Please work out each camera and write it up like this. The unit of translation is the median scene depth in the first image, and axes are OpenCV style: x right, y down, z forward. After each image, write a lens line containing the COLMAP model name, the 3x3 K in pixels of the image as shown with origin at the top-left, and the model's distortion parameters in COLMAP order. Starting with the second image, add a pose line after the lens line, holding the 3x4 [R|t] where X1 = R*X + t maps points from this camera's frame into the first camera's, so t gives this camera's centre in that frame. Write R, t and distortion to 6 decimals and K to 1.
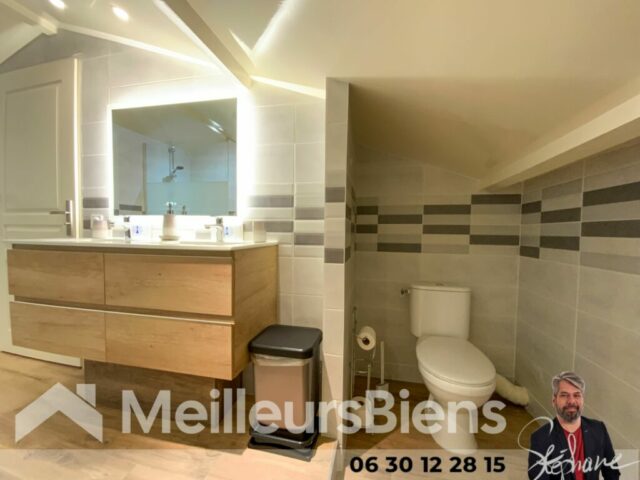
lens RADIAL K [[258.0, 0, 317.7], [0, 258.0, 241.9], [0, 0, 1]] dist [0.013654, -0.014295]
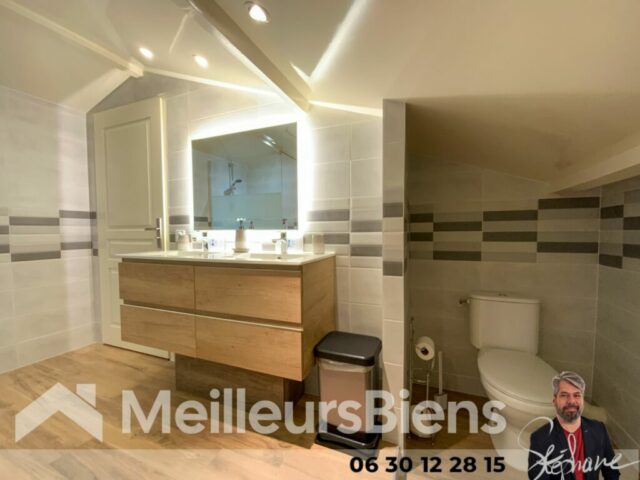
lens RADIAL K [[258.0, 0, 317.8], [0, 258.0, 242.2], [0, 0, 1]] dist [0.013654, -0.014295]
pose [[0.986095, -0.013927, -0.165601, -0.050061], [0.013583, 0.999903, -0.003215, -0.042569], [0.165630, 0.000921, 0.986188, -0.064258]]
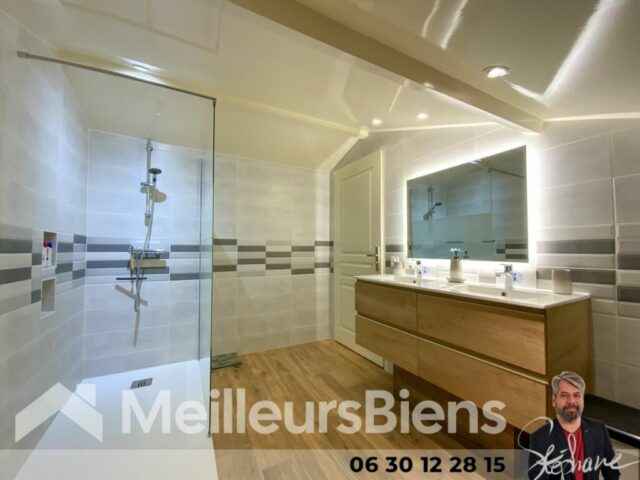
lens RADIAL K [[258.0, 0, 318.8], [0, 258.0, 240.4], [0, 0, 1]] dist [0.013654, -0.014295]
pose [[0.658572, -0.039527, -0.751479, -0.099511], [-0.021316, 0.997239, -0.071134, -0.098184], [0.752216, 0.062866, 0.655911, -0.234947]]
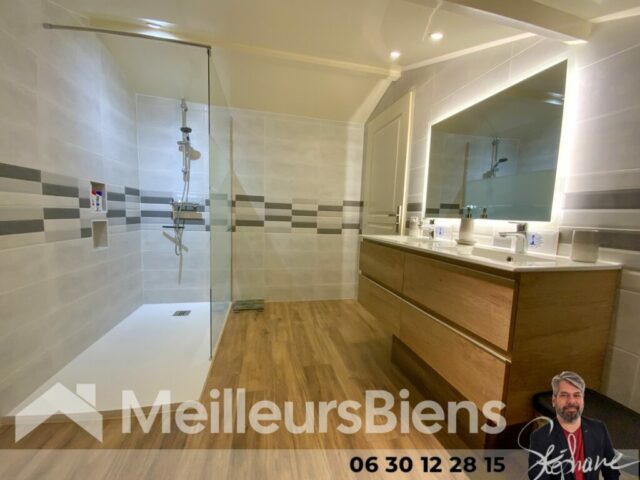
lens RADIAL K [[258.0, 0, 324.6], [0, 258.0, 241.4], [0, 0, 1]] dist [0.013654, -0.014295]
pose [[0.440929, 0.091204, -0.892896, 0.074342], [-0.065264, 0.995448, 0.069451, -0.052227], [0.895166, 0.027651, 0.444874, 0.083463]]
